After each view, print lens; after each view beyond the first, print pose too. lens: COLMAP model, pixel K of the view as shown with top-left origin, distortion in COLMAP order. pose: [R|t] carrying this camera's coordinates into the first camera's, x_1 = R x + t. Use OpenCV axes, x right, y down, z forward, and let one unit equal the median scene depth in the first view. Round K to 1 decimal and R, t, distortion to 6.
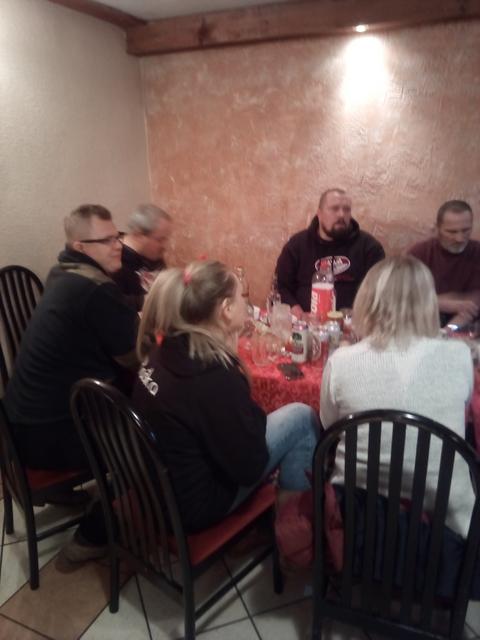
lens RADIAL K [[507.4, 0, 236.9], [0, 507.4, 322.1], [0, 0, 1]] dist [0.070532, -0.119911]
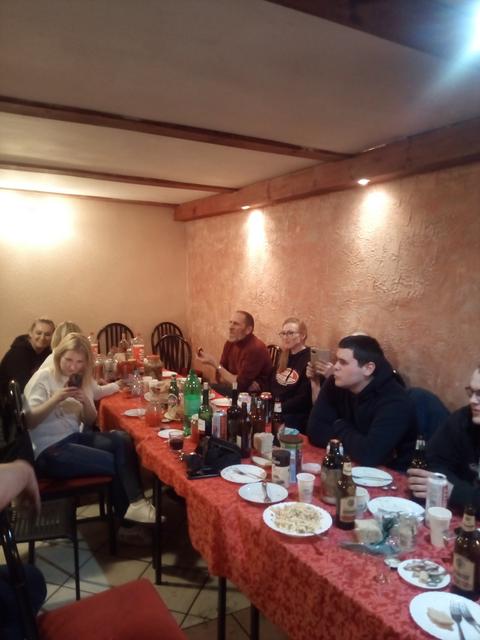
lens RADIAL K [[504.1, 0, 228.3], [0, 504.1, 318.7], [0, 0, 1]] dist [0.058478, -0.068218]
pose [[0.797179, 0.076704, -0.598851, 1.177444], [-0.195842, 0.971115, -0.136315, 0.009387], [0.571097, 0.225947, 0.789174, -0.236353]]
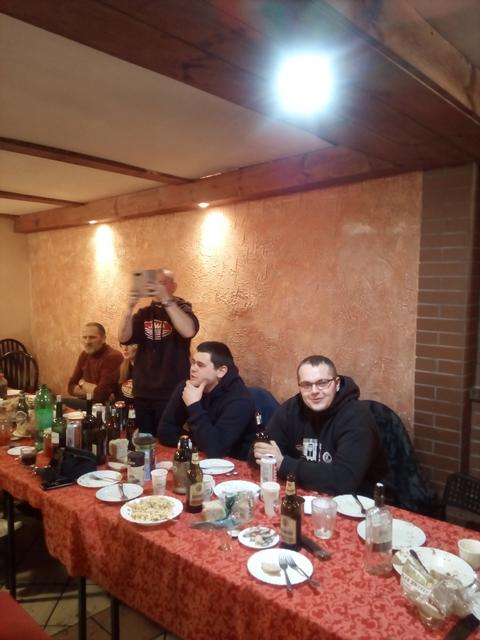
lens RADIAL K [[507.4, 0, 236.4], [0, 507.4, 318.8], [0, 0, 1]] dist [0.070532, -0.119911]
pose [[0.943064, 0.038137, -0.330419, 1.219091], [-0.112337, 0.971551, -0.208491, 0.027175], [0.313068, 0.233738, 0.920519, -0.306923]]
